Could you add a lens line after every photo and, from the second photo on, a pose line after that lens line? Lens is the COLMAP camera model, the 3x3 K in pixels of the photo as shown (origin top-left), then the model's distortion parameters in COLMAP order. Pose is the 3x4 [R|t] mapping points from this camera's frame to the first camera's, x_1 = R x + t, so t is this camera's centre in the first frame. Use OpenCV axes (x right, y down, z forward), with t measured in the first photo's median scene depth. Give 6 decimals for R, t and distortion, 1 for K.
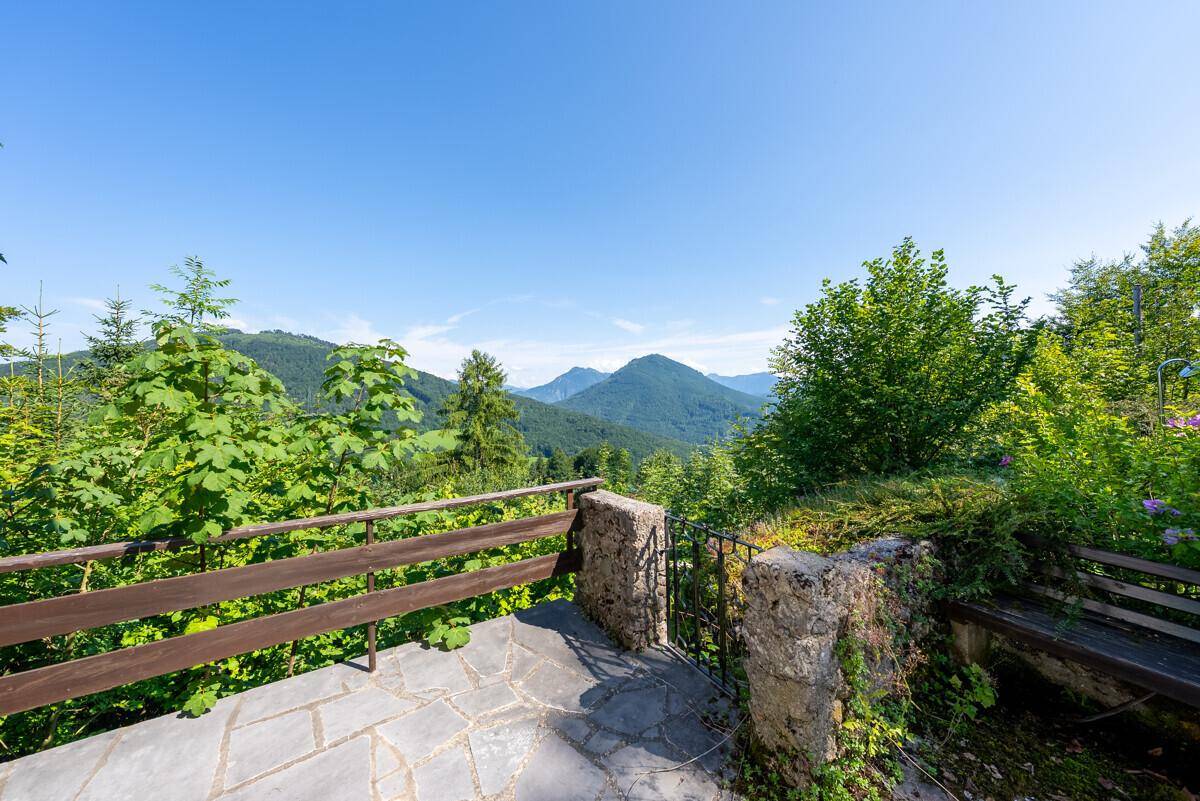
lens RADIAL K [[419.4, 0, 607.4], [0, 419.4, 405.3], [0, 0, 1]] dist [-0.003629, 0.000267]
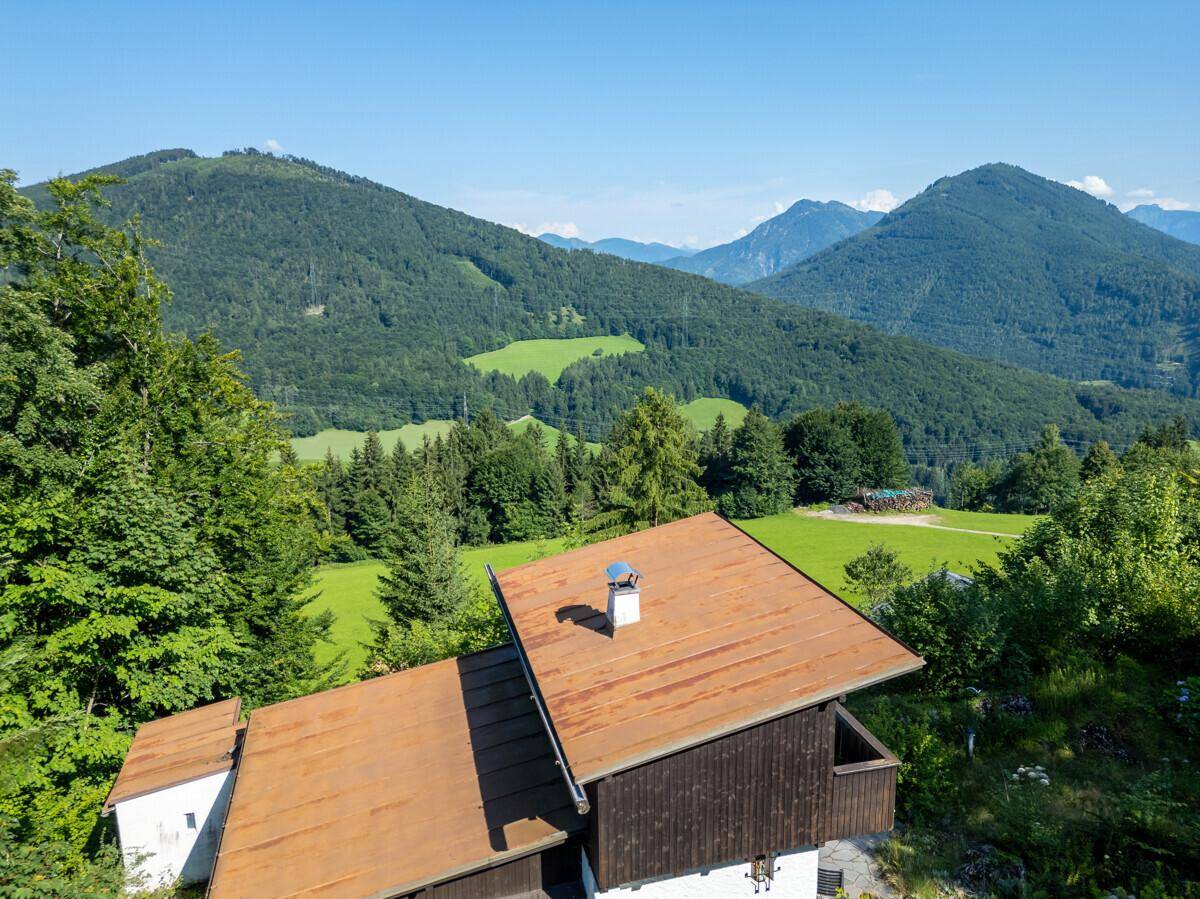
lens RADIAL K [[870.3, 0, 595.3], [0, 870.3, 457.3], [0, 0, 1]] dist [0.079945, -0.081530]
pose [[0.955396, 0.058350, -0.289507, 0.038830], [0.001291, 0.979453, 0.201669, -0.184533], [0.295326, -0.193048, 0.935690, -0.328498]]
